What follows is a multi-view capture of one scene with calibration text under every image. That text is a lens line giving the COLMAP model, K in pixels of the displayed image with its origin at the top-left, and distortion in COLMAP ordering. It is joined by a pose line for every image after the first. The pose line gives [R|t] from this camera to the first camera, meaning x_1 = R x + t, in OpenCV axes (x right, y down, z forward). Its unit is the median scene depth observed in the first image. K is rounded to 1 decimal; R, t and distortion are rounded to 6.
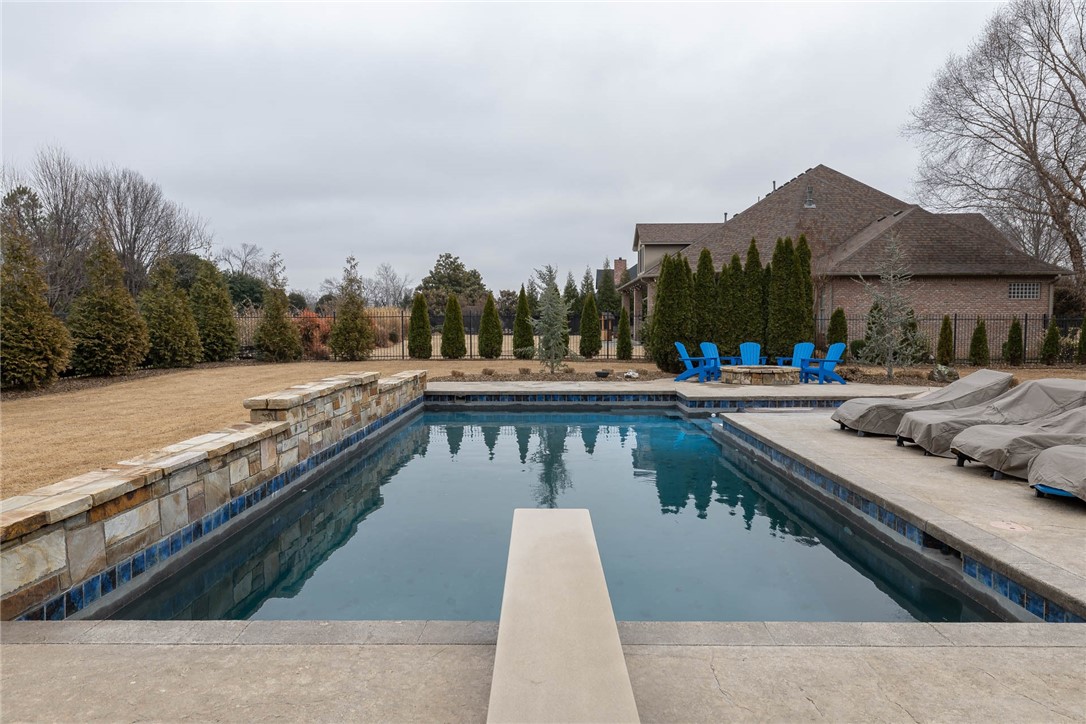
lens RADIAL K [[713.6, 0, 551.4], [0, 713.6, 388.5], [0, 0, 1]] dist [0.003044, 0.005285]
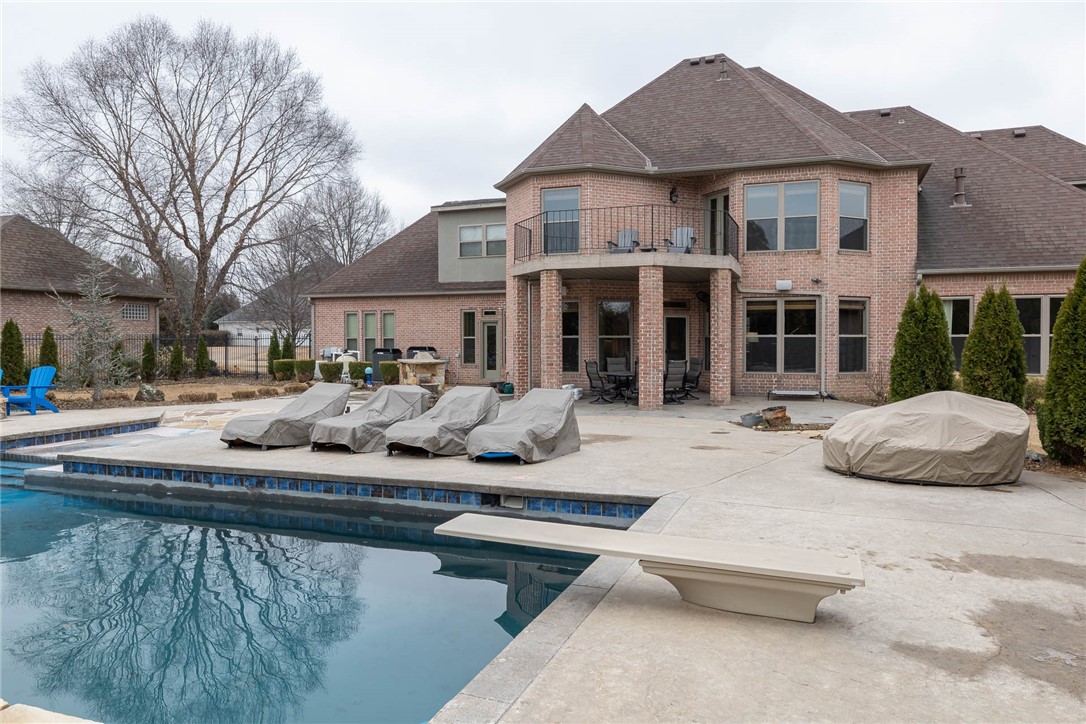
lens RADIAL K [[729.2, 0, 558.9], [0, 729.2, 349.7], [0, 0, 1]] dist [0.004439, 0.002847]
pose [[0.337360, -0.010433, 0.941318, -0.231678], [0.085447, 0.996150, -0.019583, -0.012381], [-0.937490, 0.087039, 0.336953, 0.105137]]
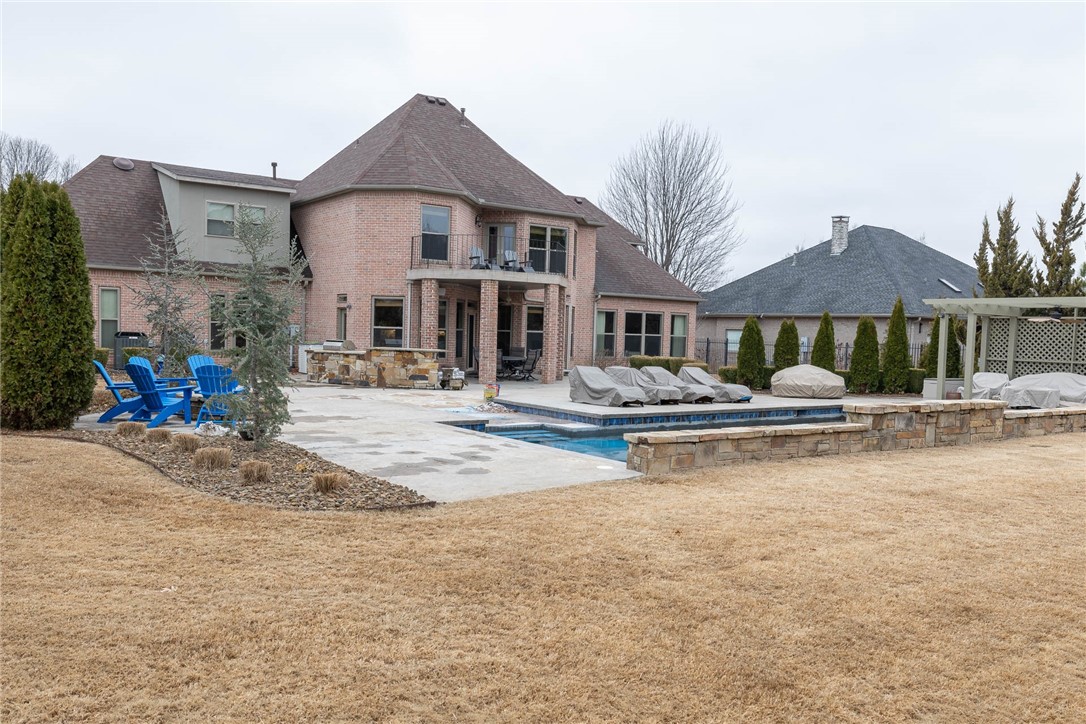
lens RADIAL K [[835.7, 0, 542.8], [0, 835.7, 364.7], [0, 0, 1]] dist [0.006291, -0.001468]
pose [[-0.582092, -0.046131, 0.811813, -0.563563], [0.045456, 0.994982, 0.089132, -0.119121], [-0.811851, 0.088785, -0.577075, 1.231775]]
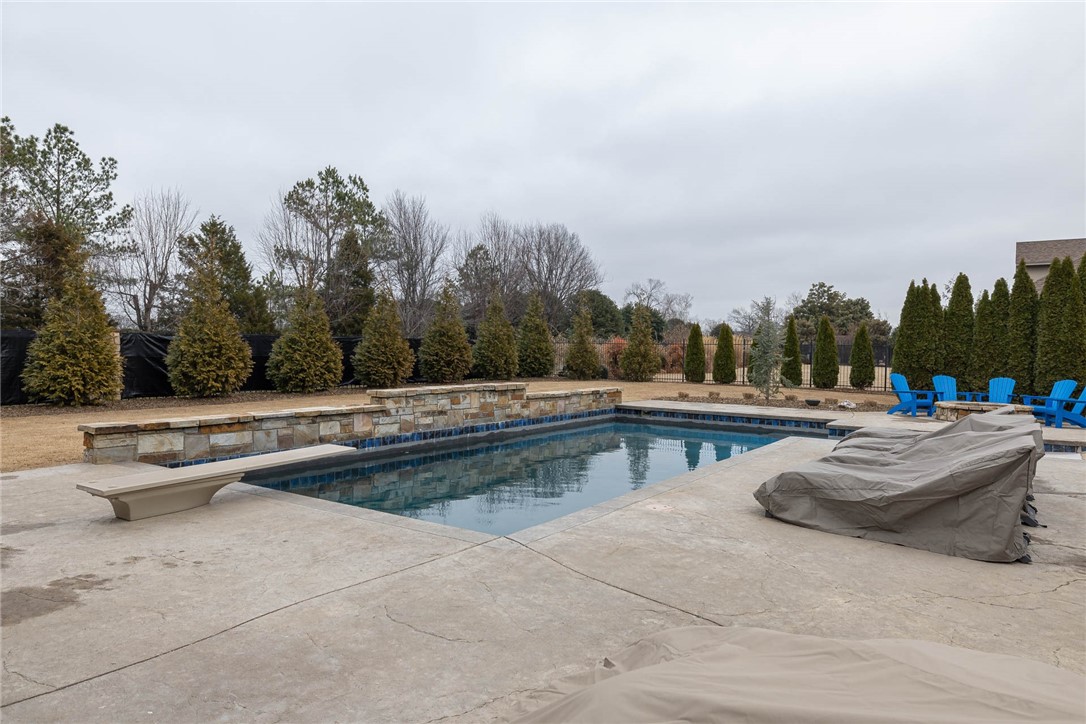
lens RADIAL K [[713.6, 0, 548.1], [0, 713.6, 353.8], [0, 0, 1]] dist [0.003044, 0.005285]
pose [[0.832998, 0.021383, -0.552863, 0.329040], [-0.070235, 0.995256, -0.067329, 0.005951], [0.548800, 0.094915, 0.830548, -0.049813]]
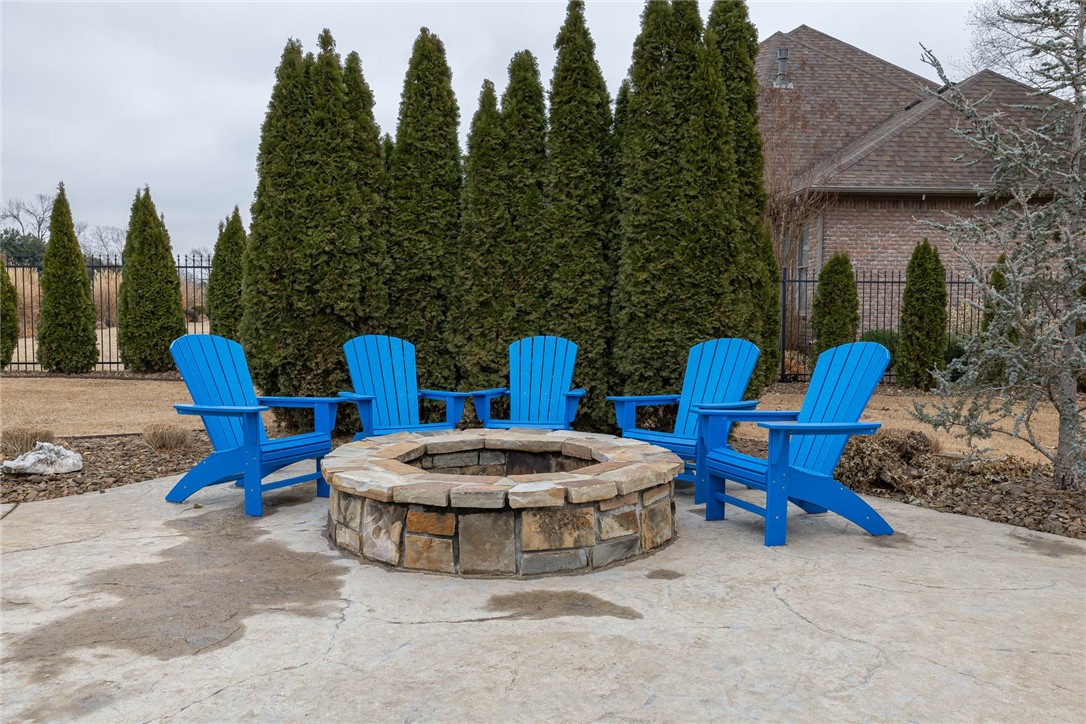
lens RADIAL K [[835.7, 0, 535.0], [0, 835.7, 396.4], [0, 0, 1]] dist [0.006291, -0.001468]
pose [[0.998873, 0.000625, 0.047449, 0.285807], [-0.001288, 0.999902, 0.013956, -0.049248], [-0.047436, -0.014001, 0.998776, 0.734981]]
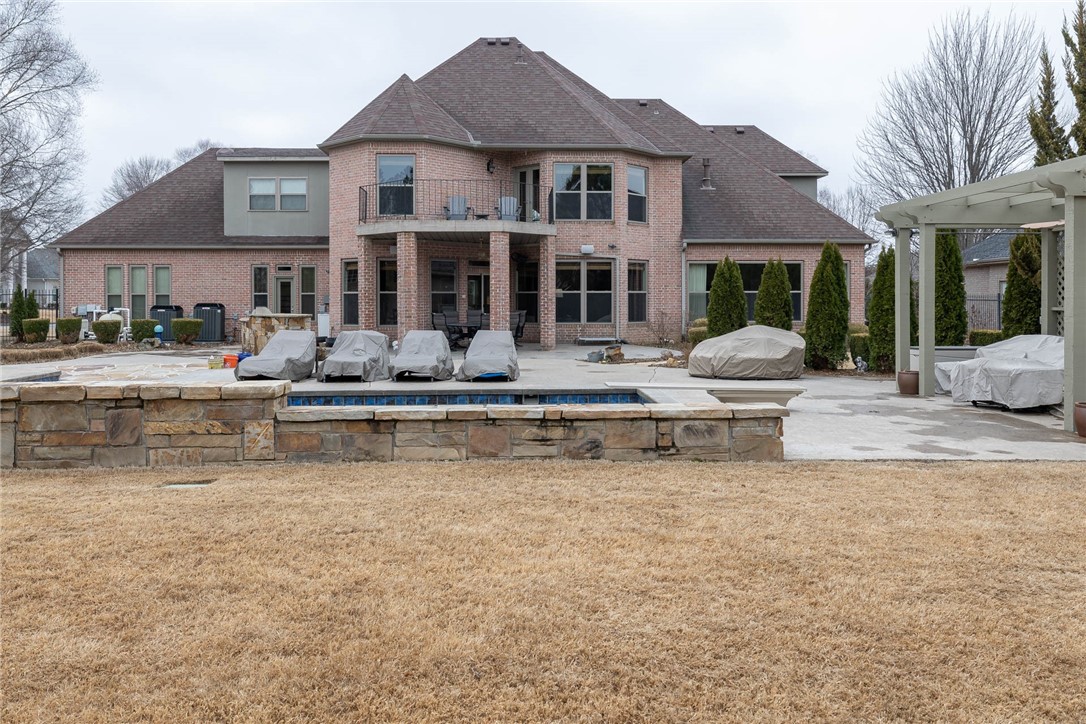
lens RADIAL K [[835.7, 0, 547.9], [0, 835.7, 303.8], [0, 0, 1]] dist [0.006291, -0.001468]
pose [[-0.049490, -0.003335, 0.998769, -0.575967], [0.092916, 0.995642, 0.007929, -0.023006], [-0.994443, 0.093194, -0.048964, 0.301381]]
